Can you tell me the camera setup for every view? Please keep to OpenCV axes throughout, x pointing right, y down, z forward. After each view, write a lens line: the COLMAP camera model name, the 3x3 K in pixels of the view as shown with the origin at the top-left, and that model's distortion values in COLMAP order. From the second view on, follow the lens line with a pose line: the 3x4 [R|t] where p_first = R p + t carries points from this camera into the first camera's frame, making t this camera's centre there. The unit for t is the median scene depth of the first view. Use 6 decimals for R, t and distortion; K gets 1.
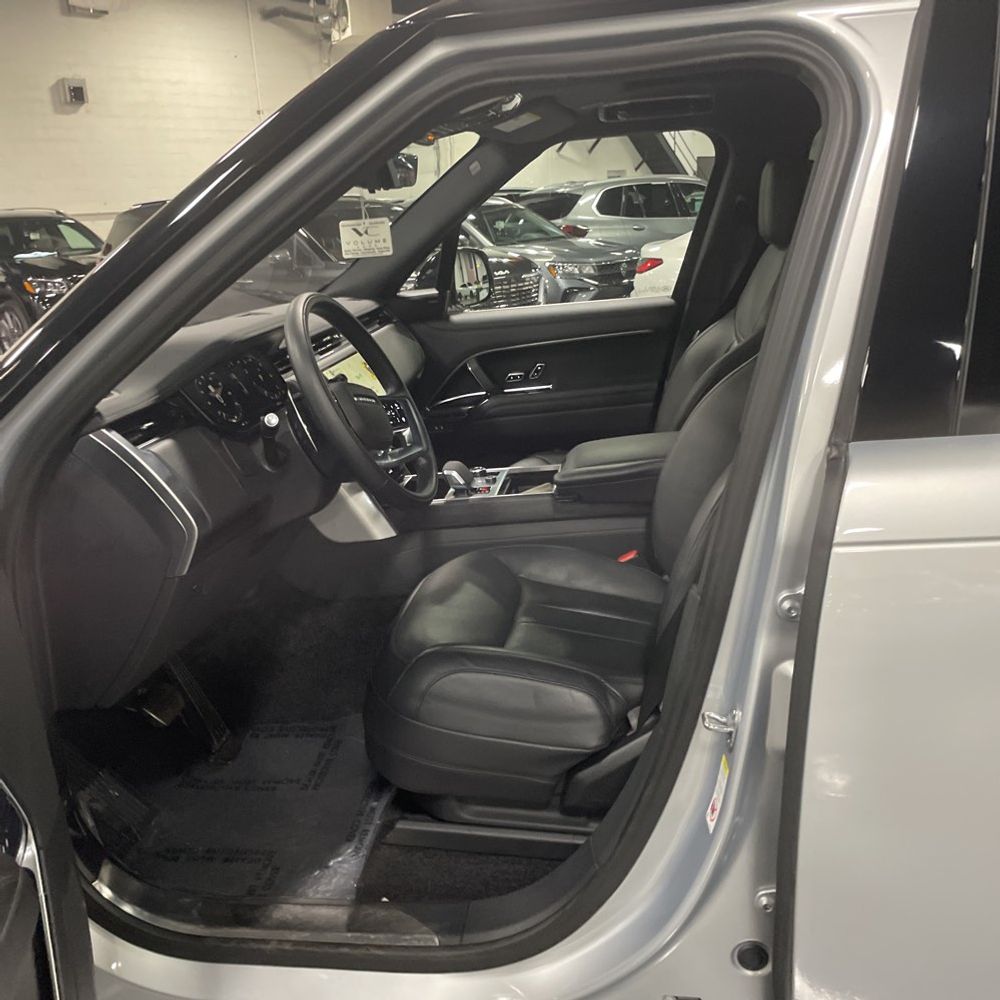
lens RADIAL K [[1012.8, 0, 498.6], [0, 1012.8, 475.8], [0, 0, 1]] dist [0.088680, -0.161797]
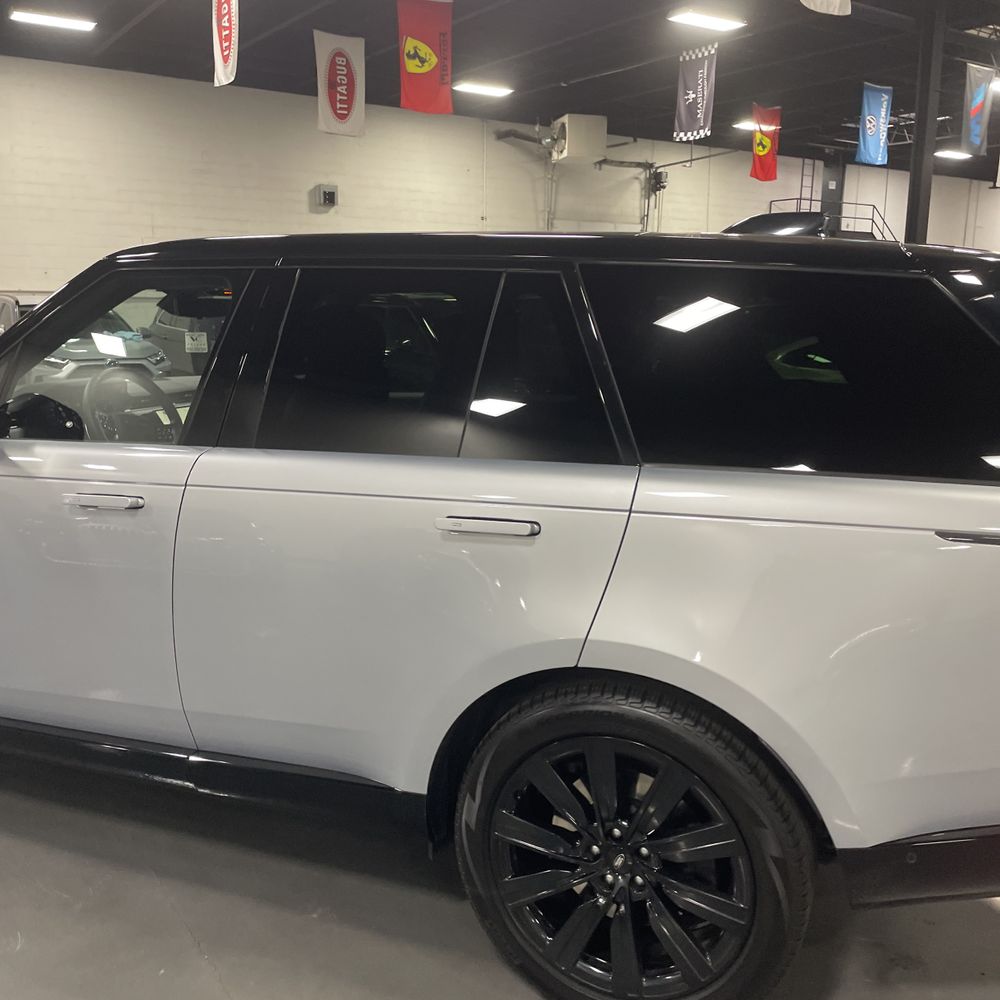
lens RADIAL K [[1001.0, 0, 496.5], [0, 1001.0, 486.2], [0, 0, 1]] dist [0.077225, -0.108396]
pose [[0.965825, 0.110328, -0.234540, 0.101561], [-0.127884, 0.989914, -0.060960, 0.007946], [0.225449, 0.088870, 0.970193, -0.074827]]
